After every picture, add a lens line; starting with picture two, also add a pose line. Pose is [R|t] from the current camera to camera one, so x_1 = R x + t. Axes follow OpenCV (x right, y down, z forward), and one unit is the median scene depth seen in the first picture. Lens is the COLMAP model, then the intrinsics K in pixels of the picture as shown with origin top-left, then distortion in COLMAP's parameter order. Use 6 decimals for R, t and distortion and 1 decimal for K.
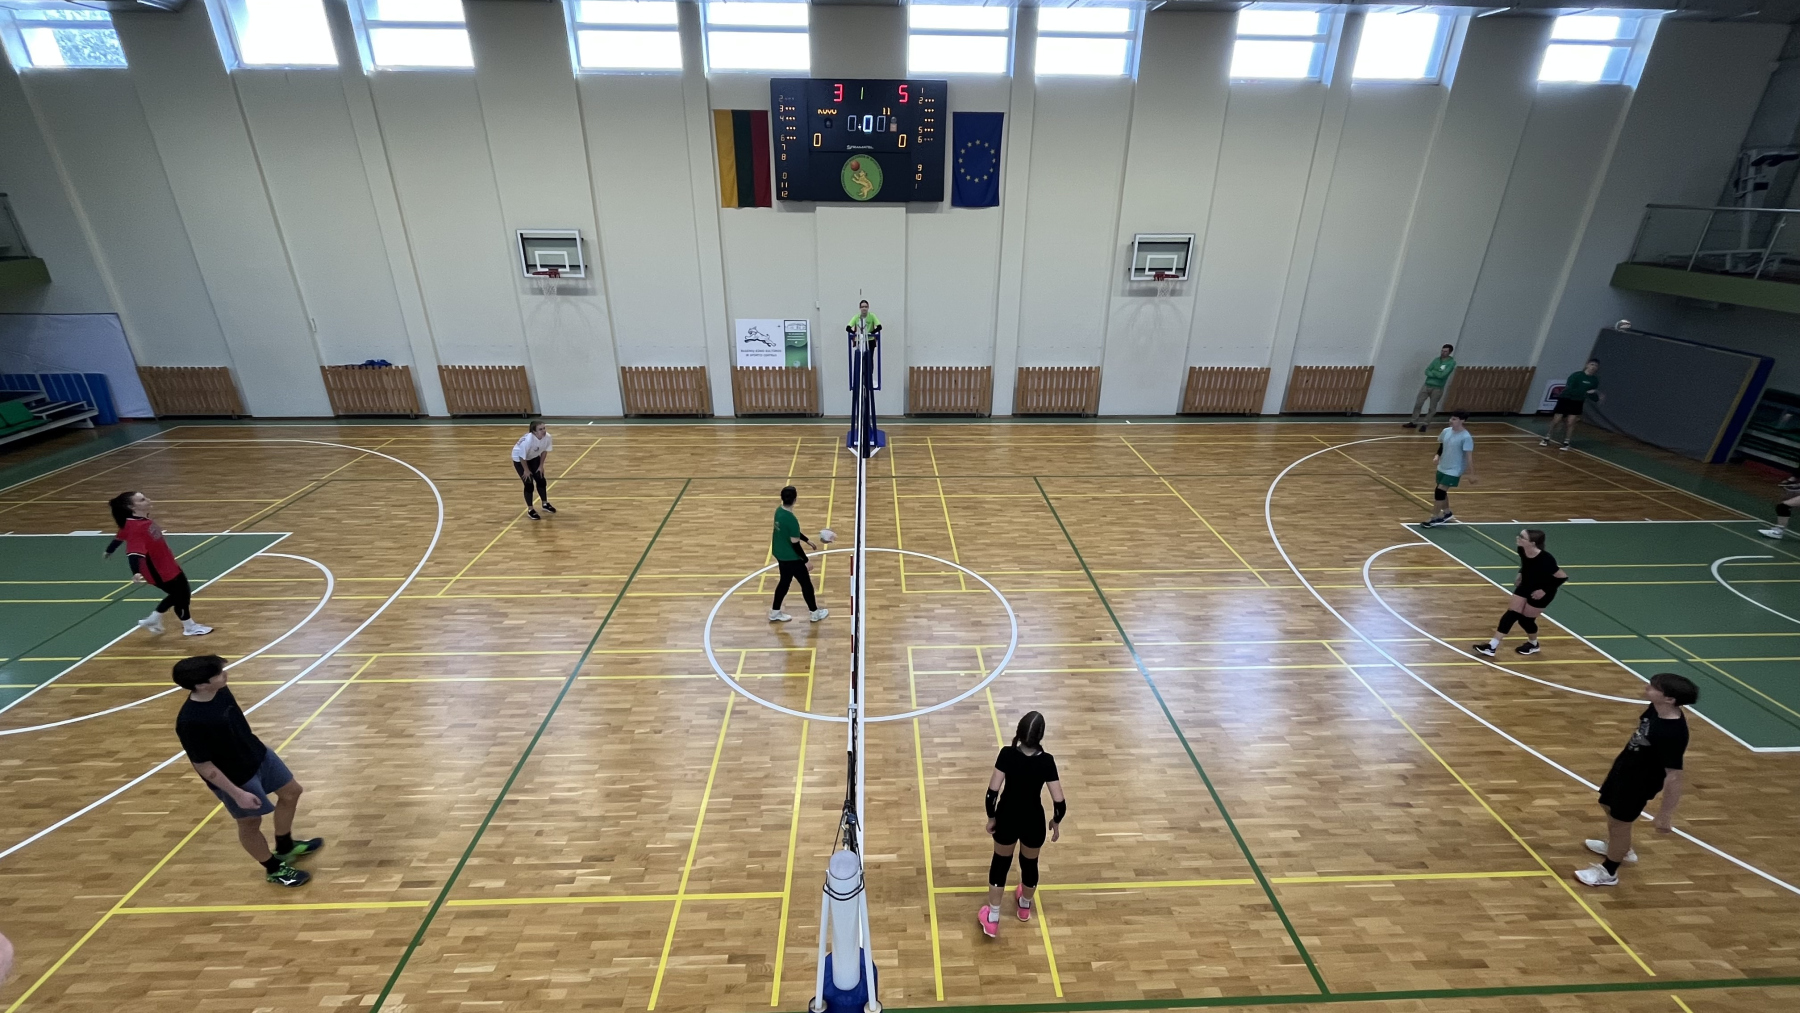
lens RADIAL K [[767.4, 0, 899.6], [0, 767.4, 517.1], [0, 0, 1]] dist [0.002199, 0.000059]
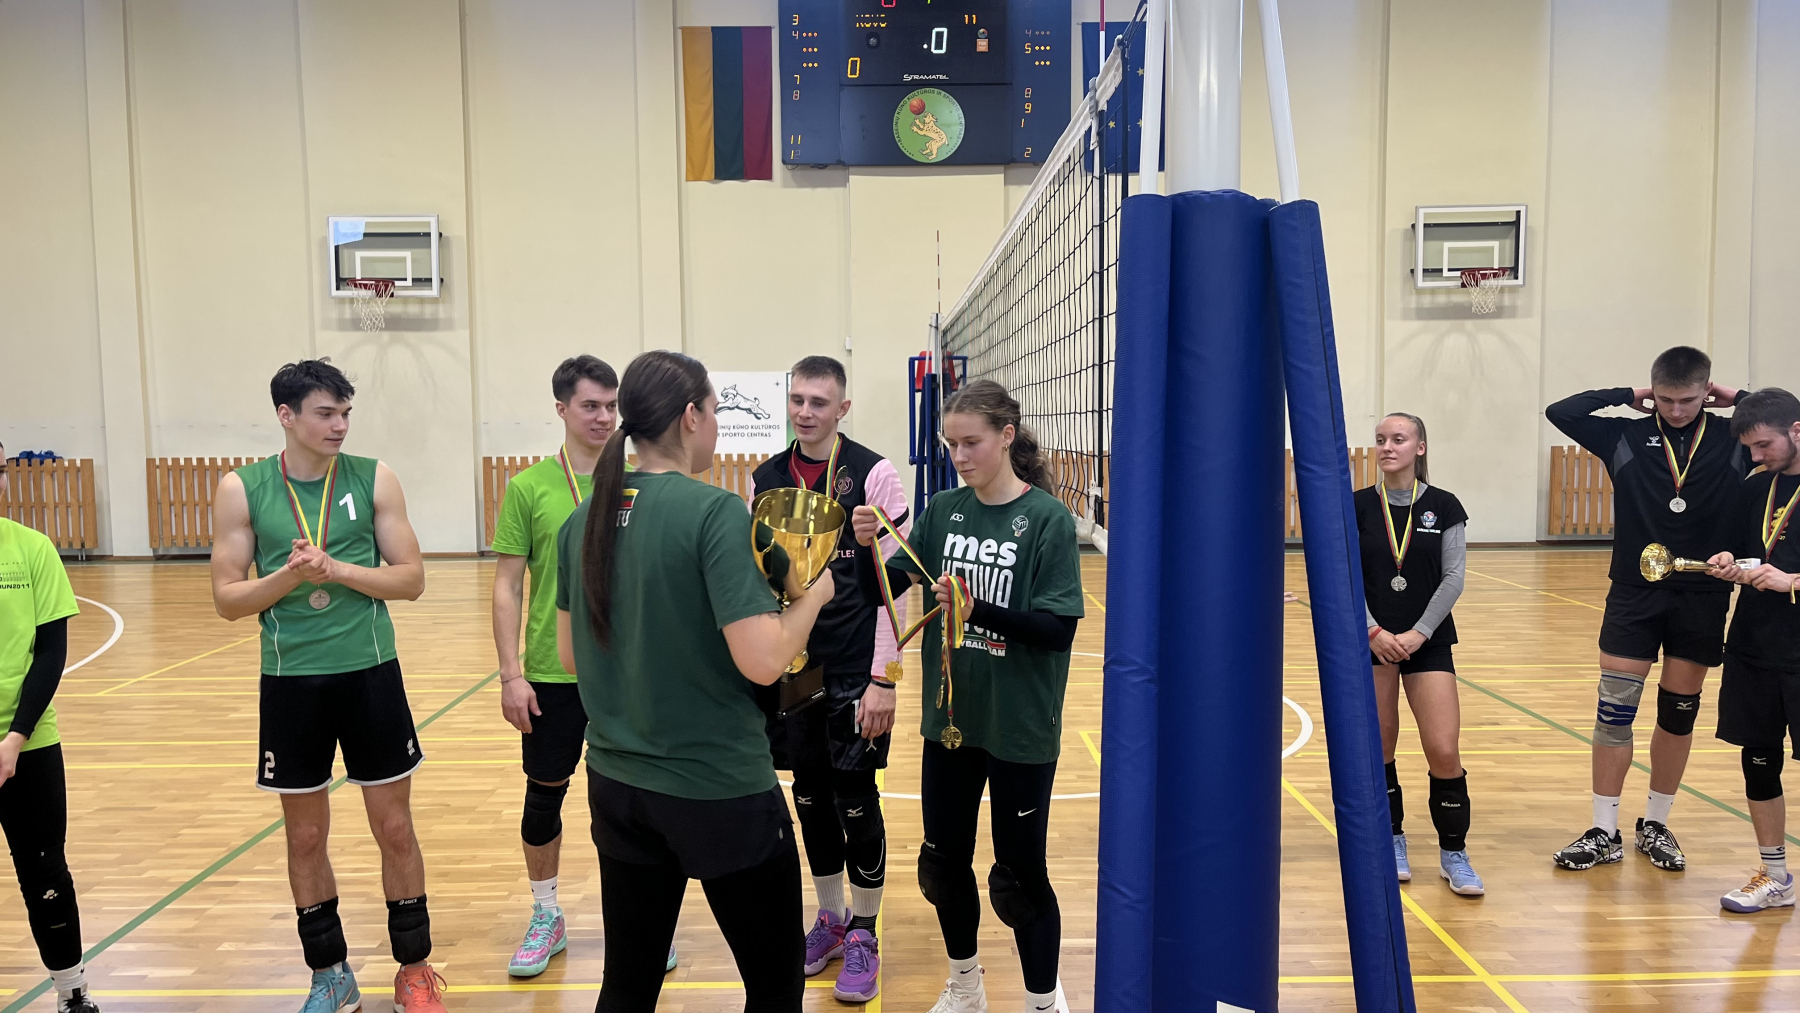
lens RADIAL K [[1437.0, 0, 896.4], [0, 1437.0, 513.3], [0, 0, 1]] dist [0.035113, 0.001059]
pose [[0.999286, -0.016415, -0.034033, -0.040345], [0.003699, 0.938878, -0.344230, 0.202991], [0.037603, 0.343858, 0.938268, 0.074416]]
